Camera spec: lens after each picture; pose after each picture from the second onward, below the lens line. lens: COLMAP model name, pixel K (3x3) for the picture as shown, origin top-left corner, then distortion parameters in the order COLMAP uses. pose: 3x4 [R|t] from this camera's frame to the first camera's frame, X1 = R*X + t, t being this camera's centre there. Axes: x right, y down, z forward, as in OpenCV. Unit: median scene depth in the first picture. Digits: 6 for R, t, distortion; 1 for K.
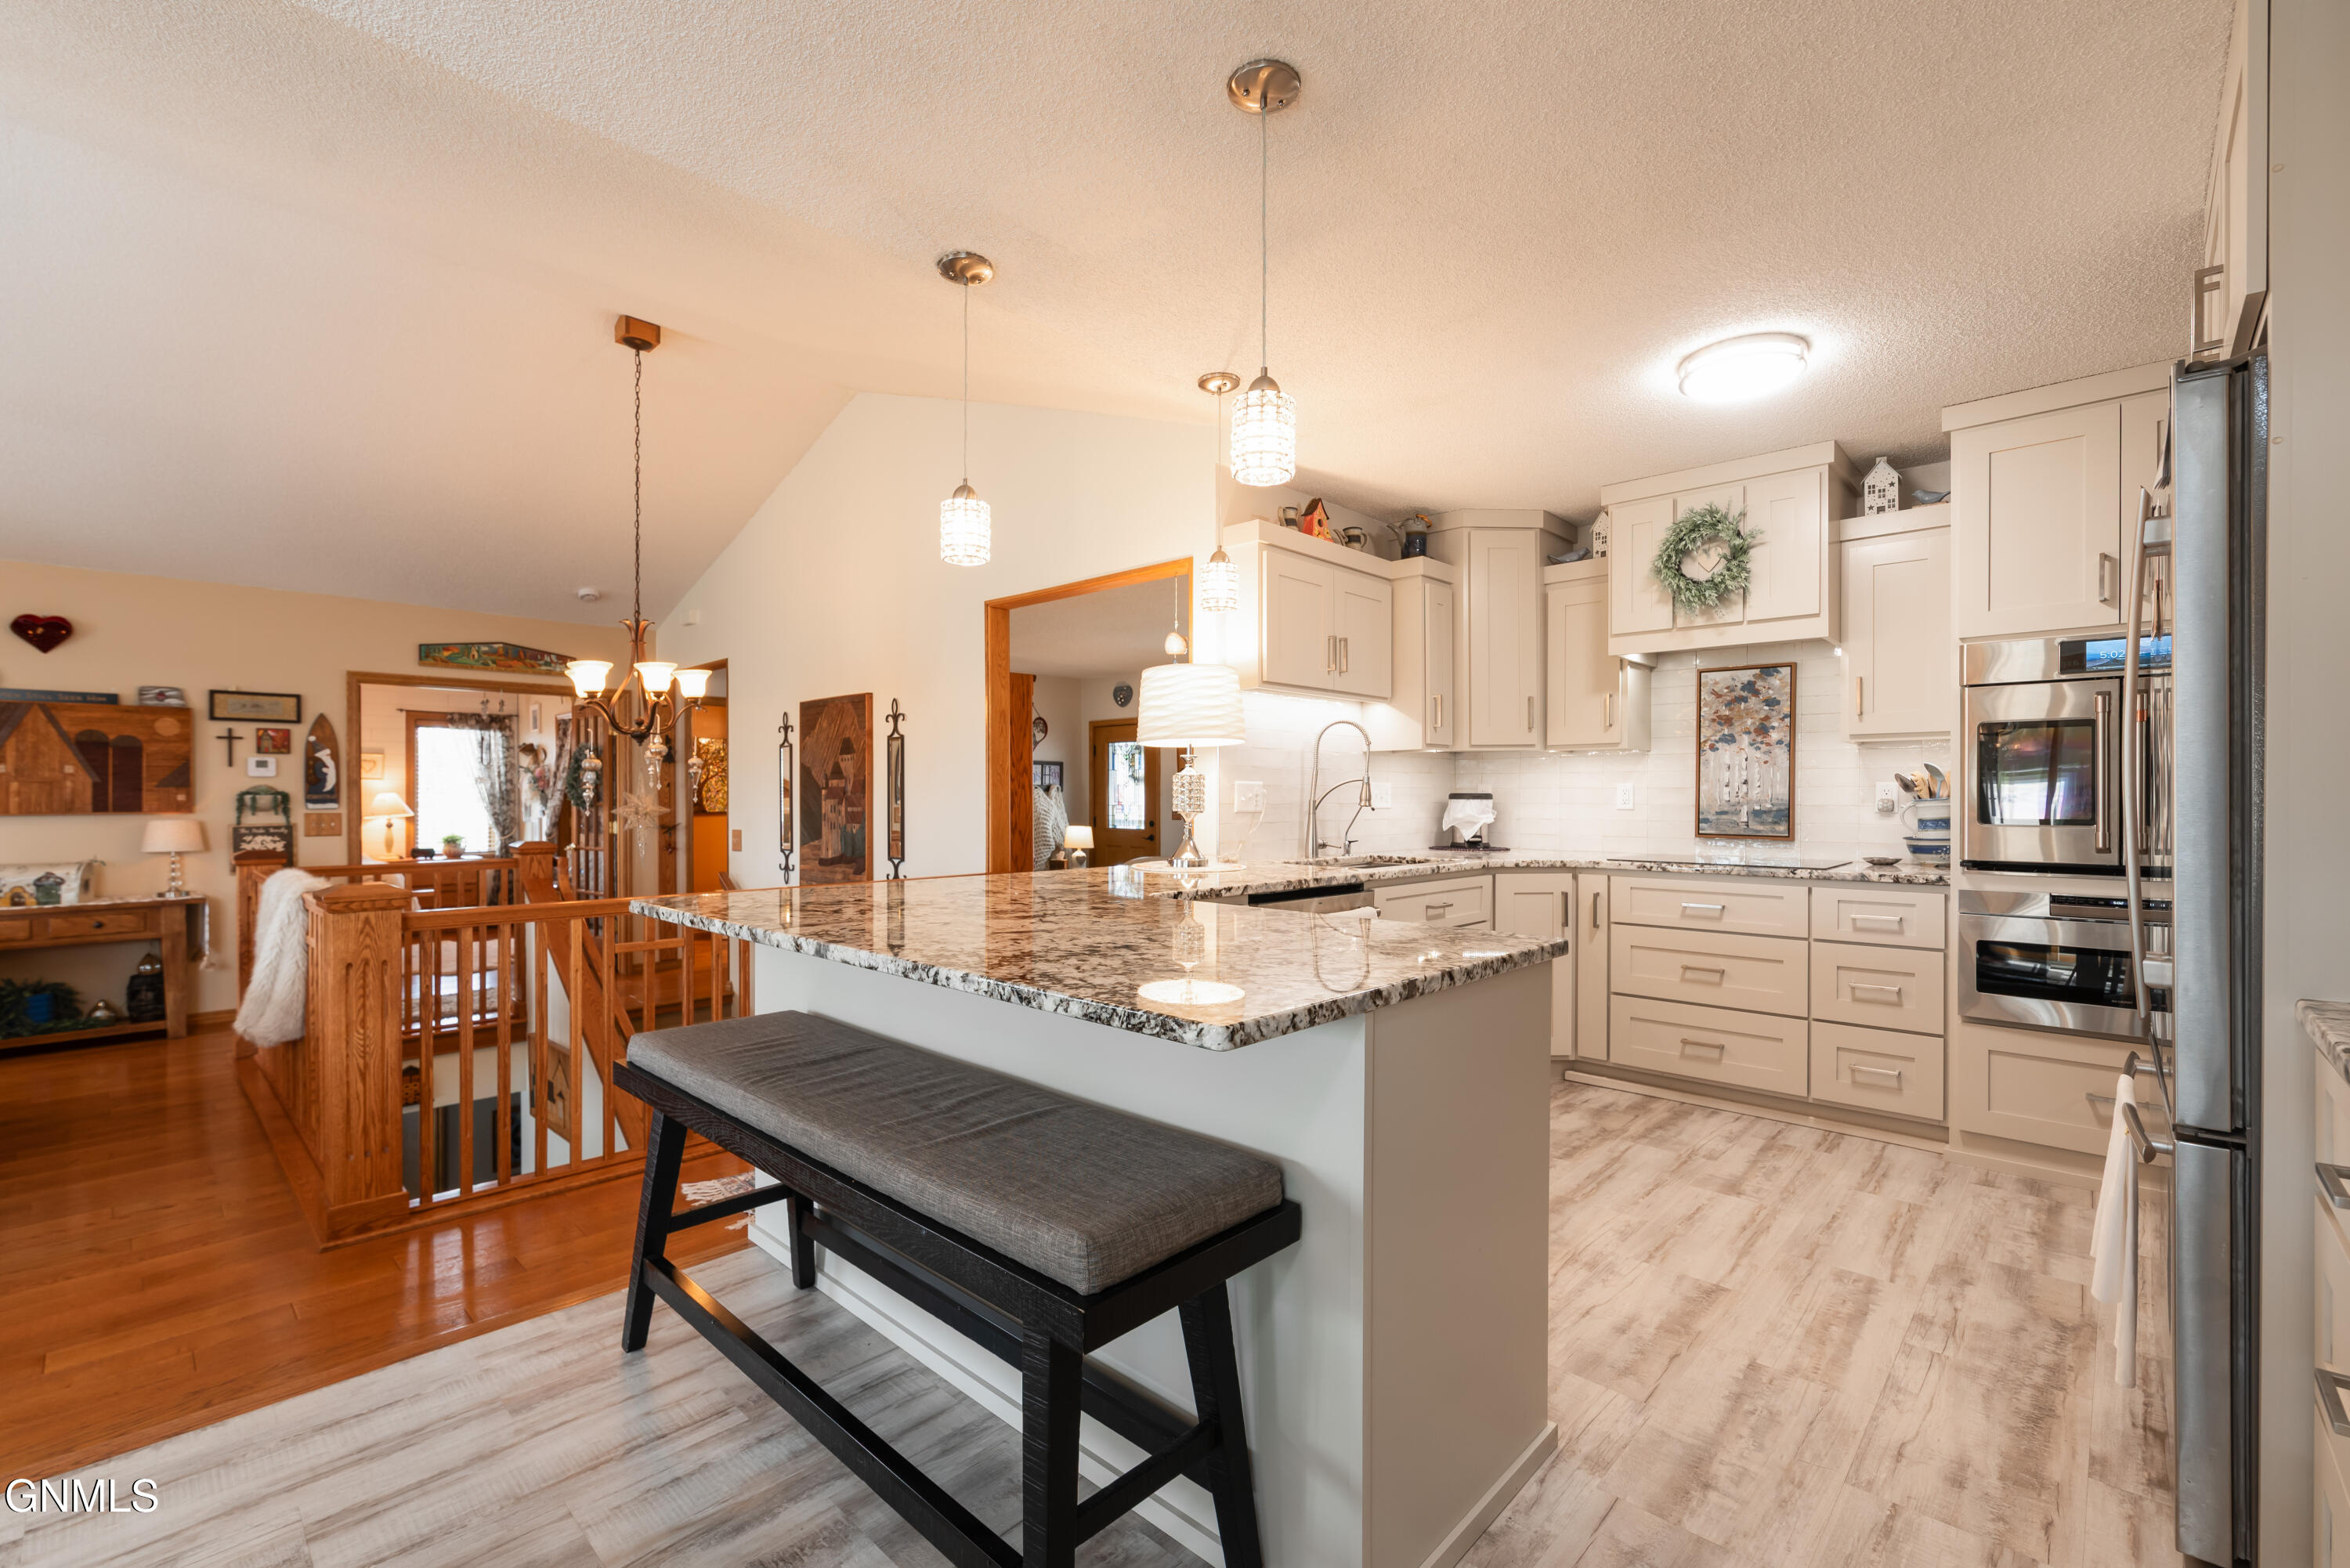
lens RADIAL K [[1014.2, 0, 1177.1], [0, 1014.2, 800.4], [0, 0, 1]] dist [-0.001151, 0.000290]
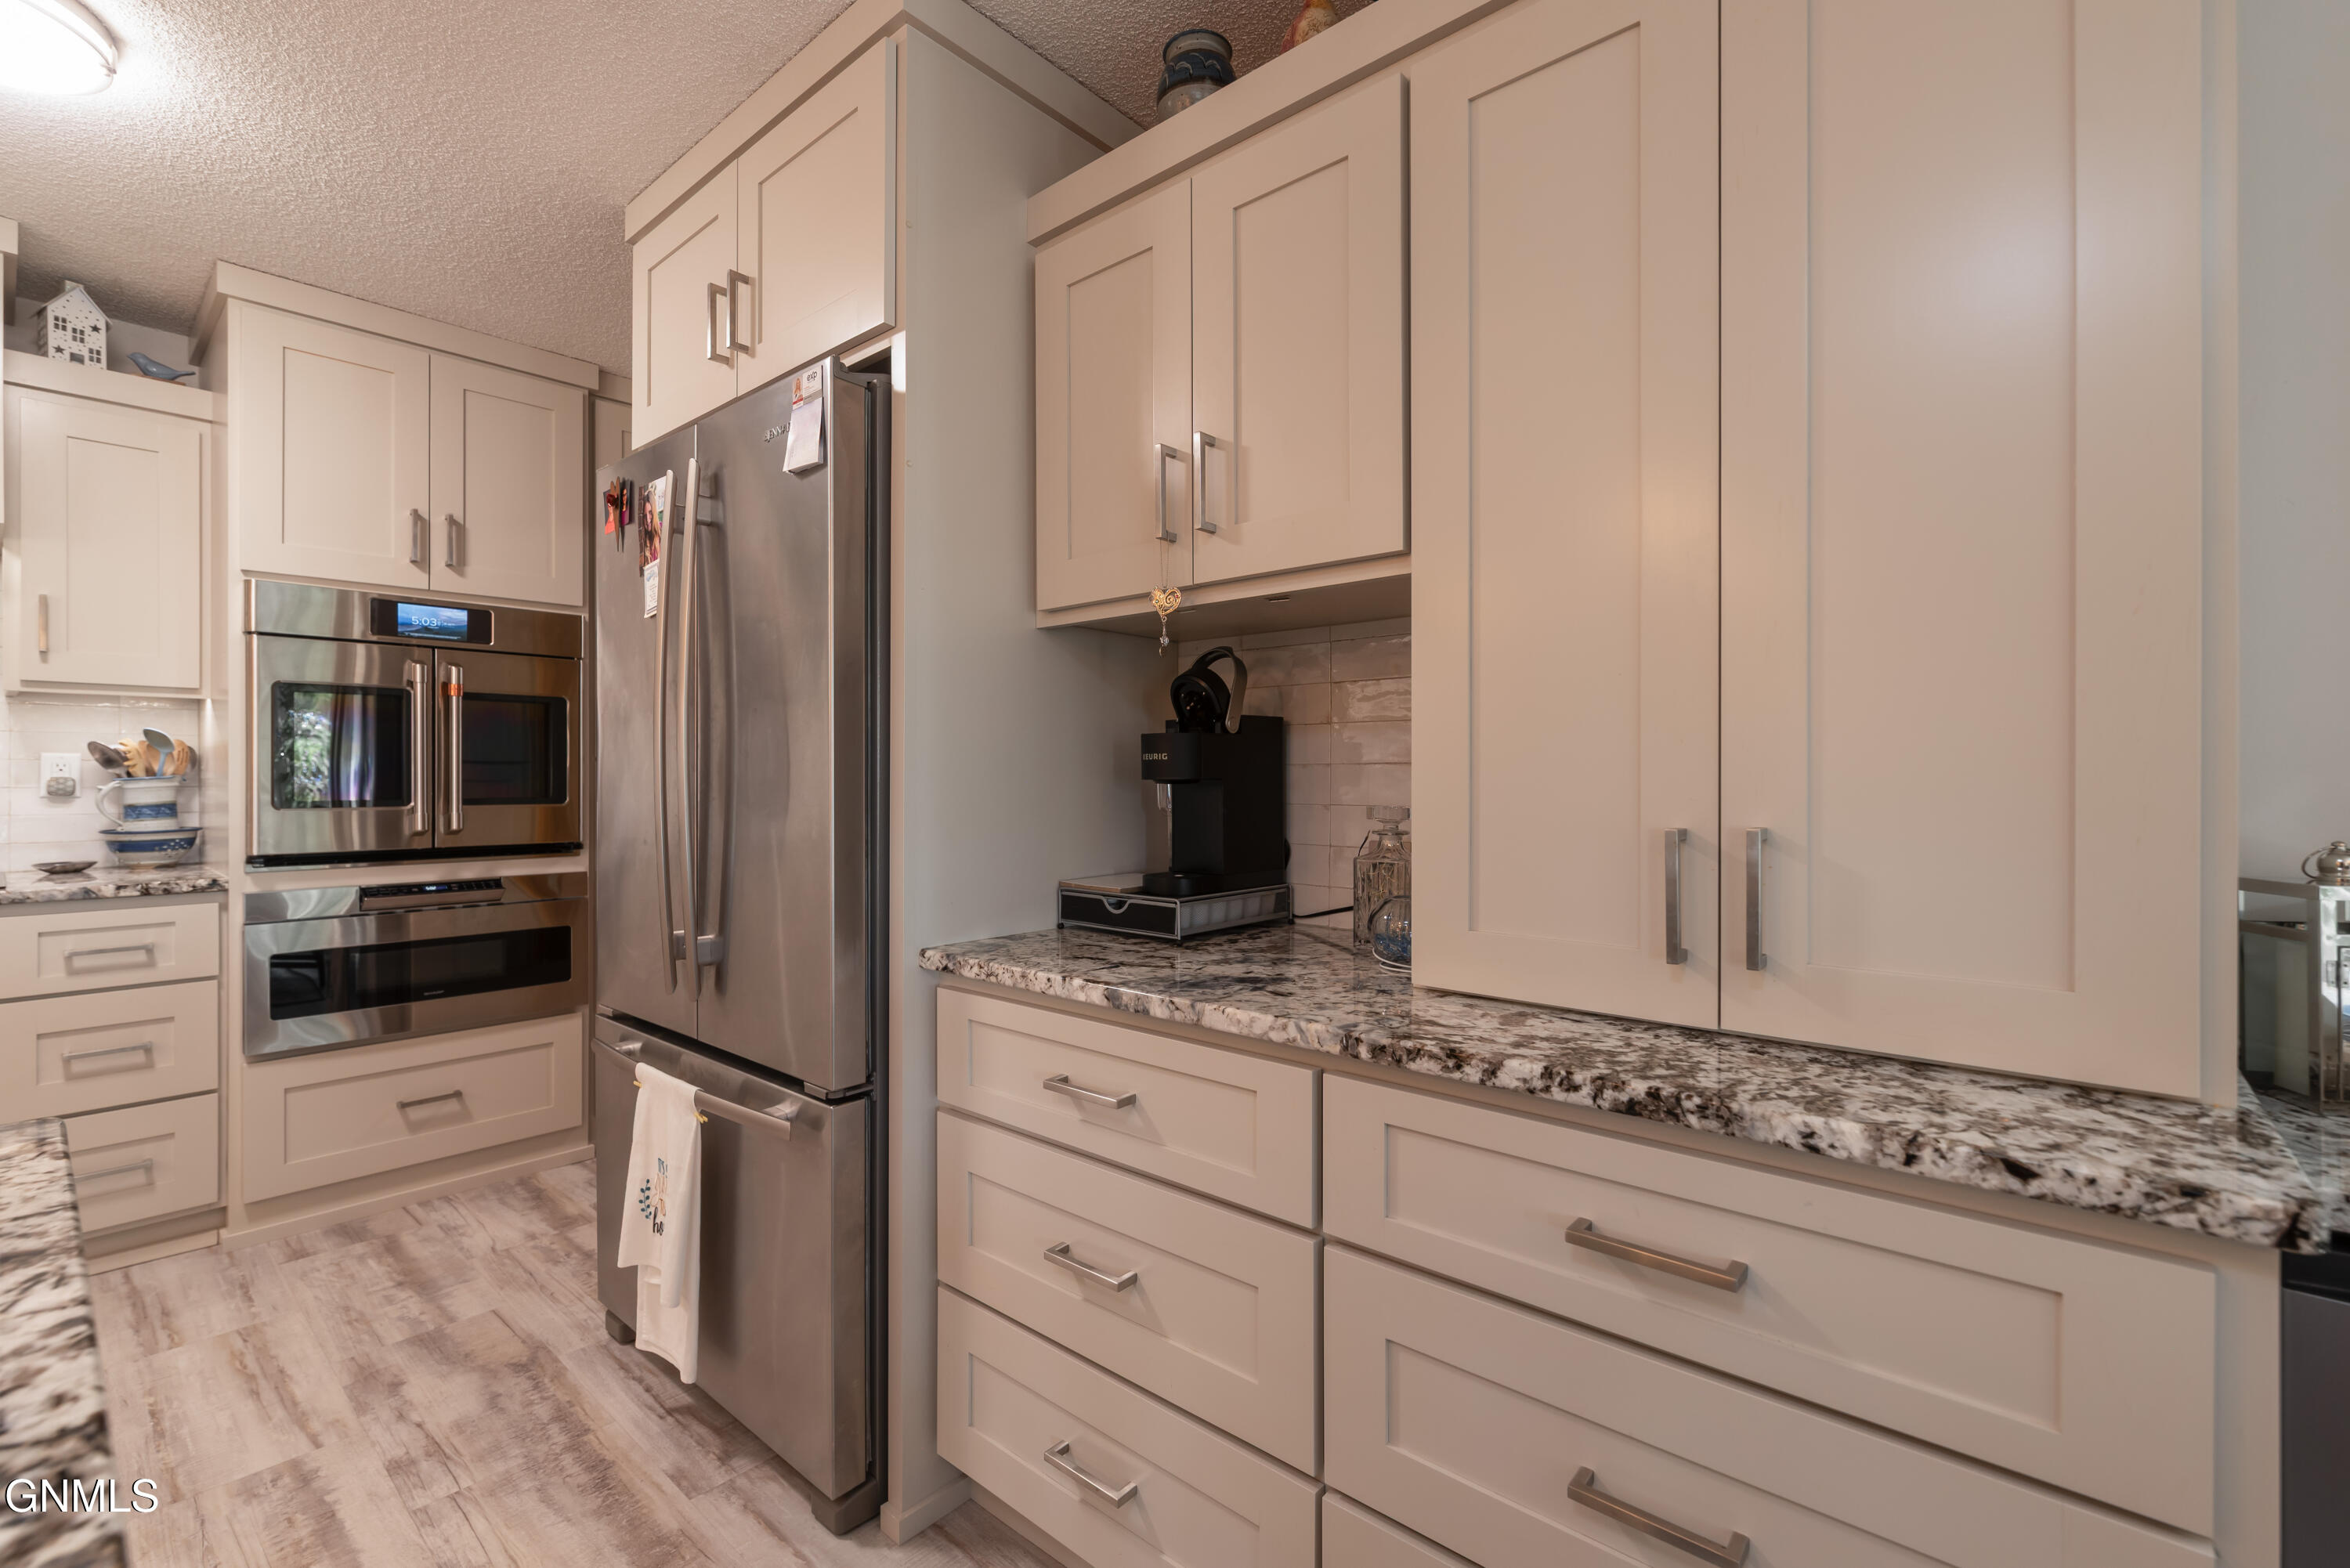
lens RADIAL K [[1014.2, 0, 1191.2], [0, 1014.2, 776.1], [0, 0, 1]] dist [-0.001151, 0.000290]
pose [[-0.041306, -0.005201, 0.999133, -0.027112], [0.001987, 0.999984, 0.005287, -0.004407], [-0.999145, 0.002204, -0.041295, 0.265977]]
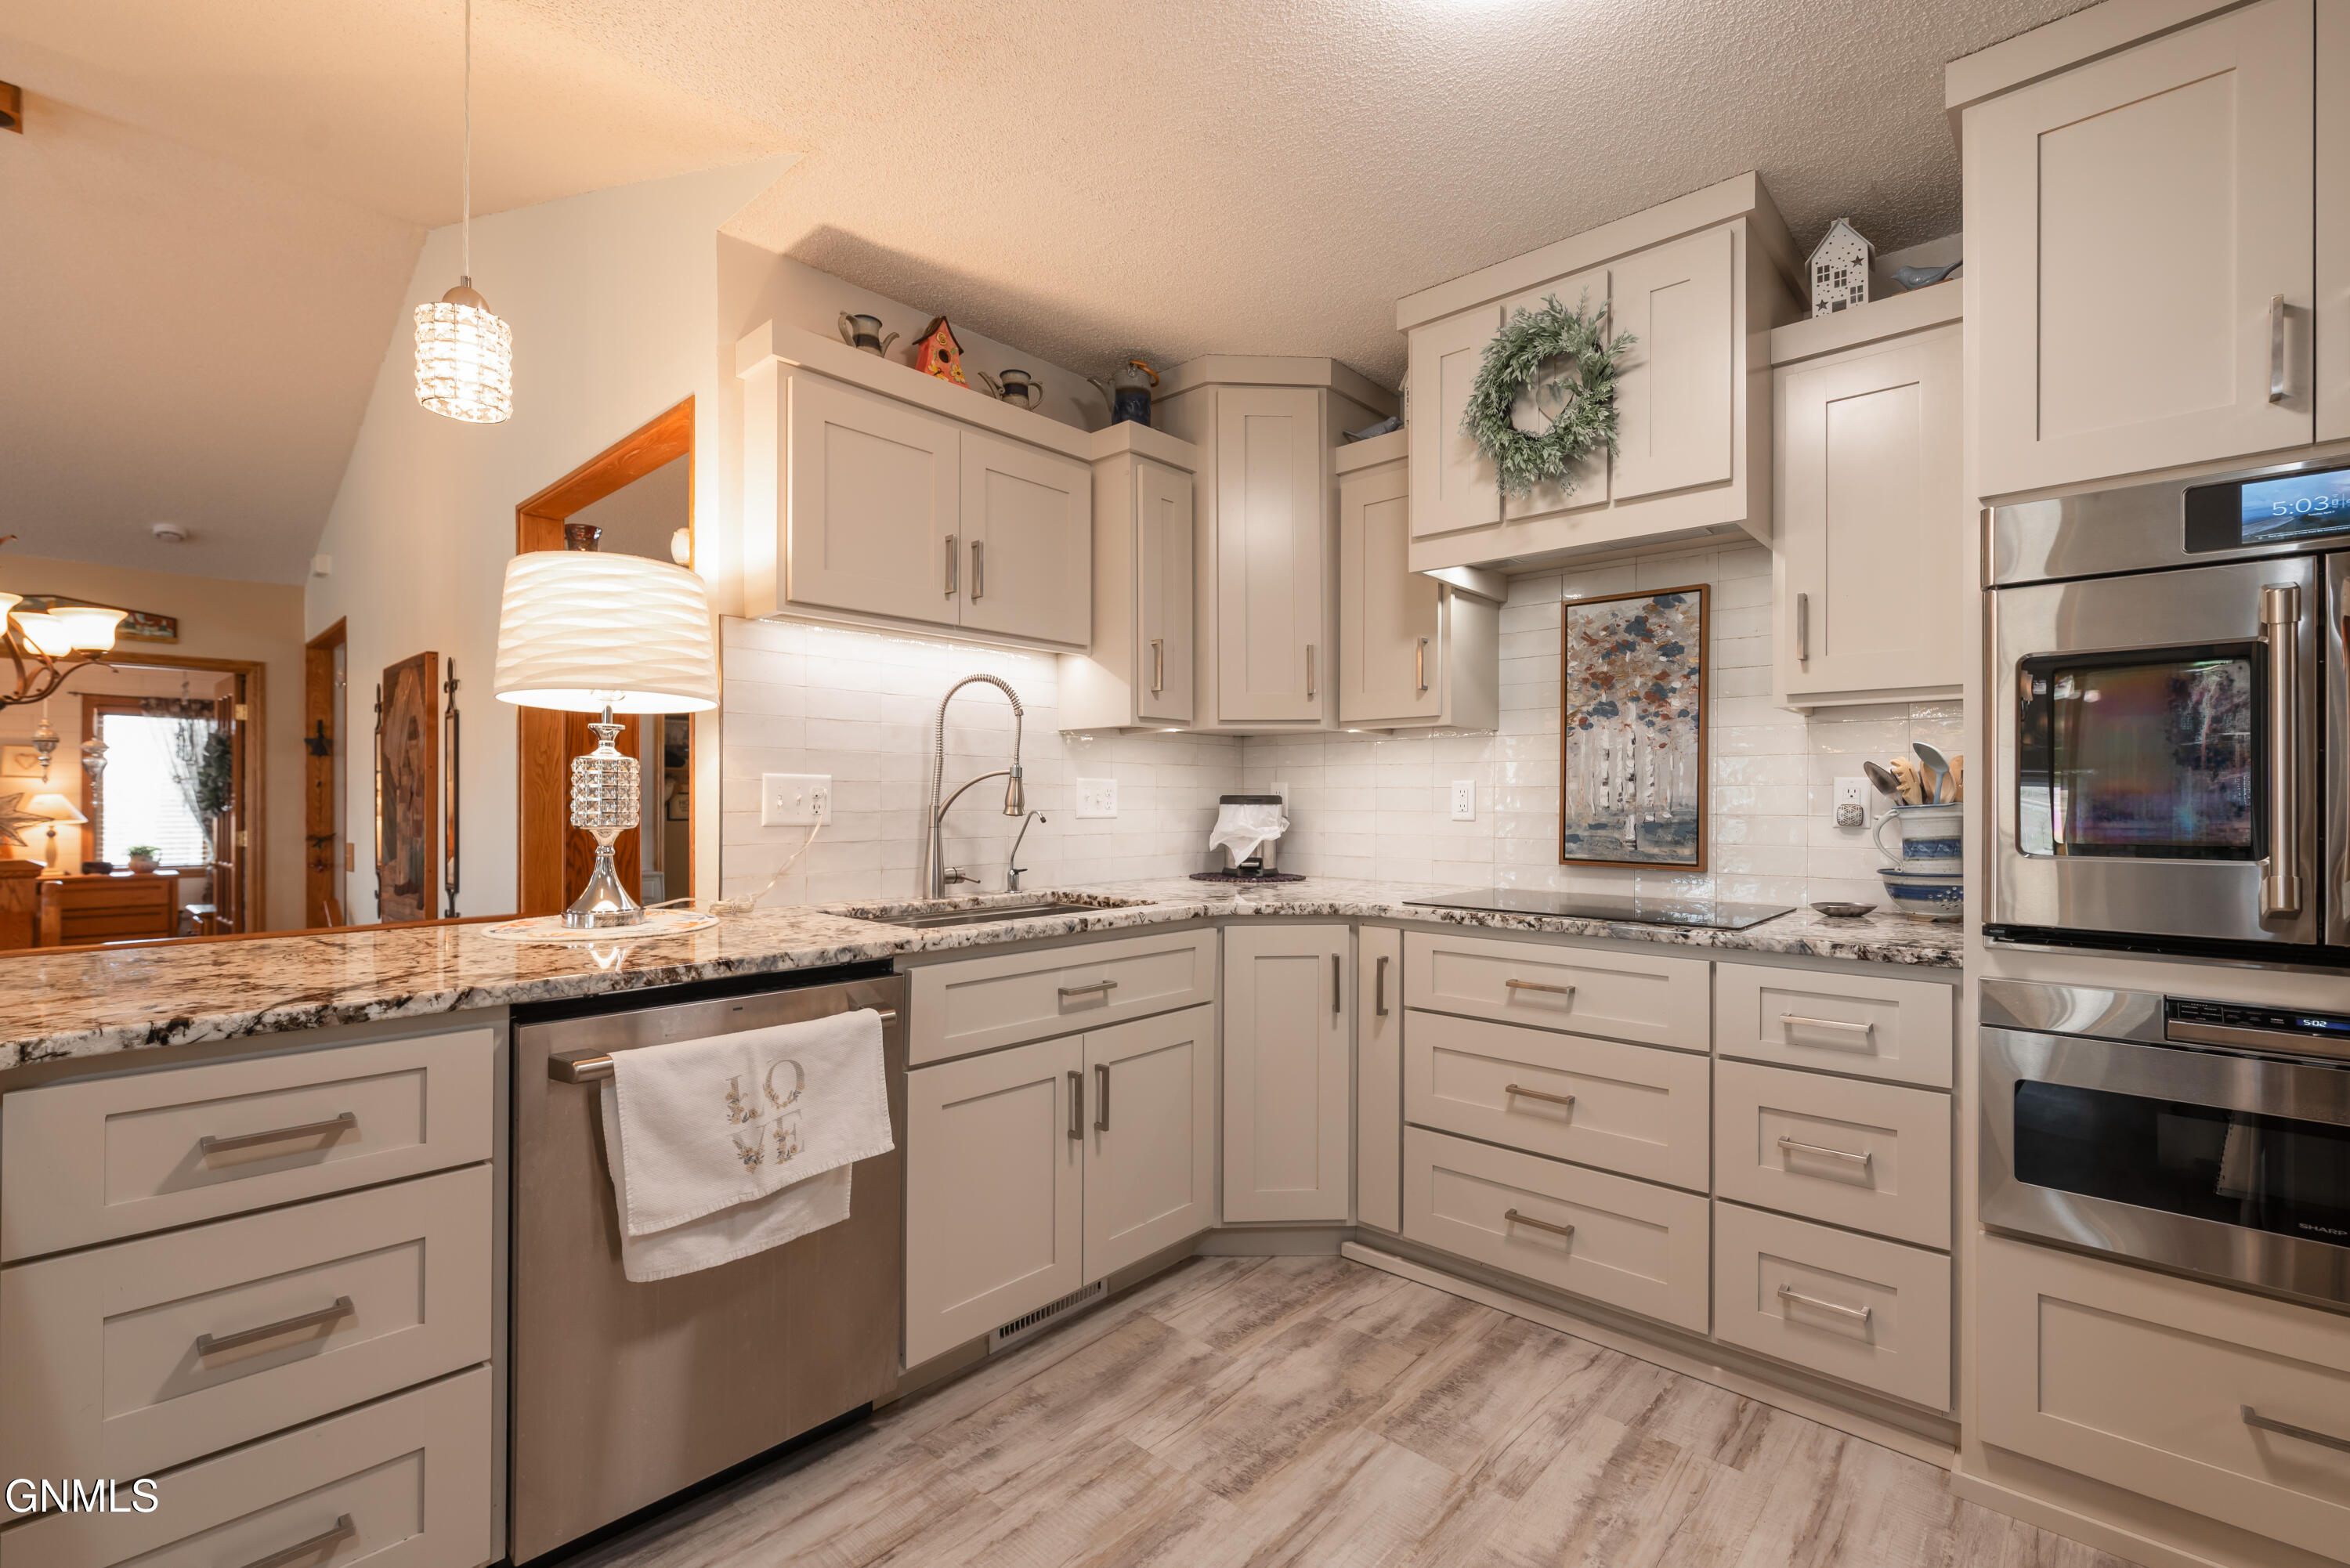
lens RADIAL K [[1014.2, 0, 1190.9], [0, 1014.2, 800.7], [0, 0, 1]] dist [-0.001151, 0.000290]
pose [[0.999863, 0.001519, 0.016463, 0.308046], [-0.001458, 0.999992, -0.003689, -0.001164], [-0.016468, 0.003664, 0.999858, 0.418614]]
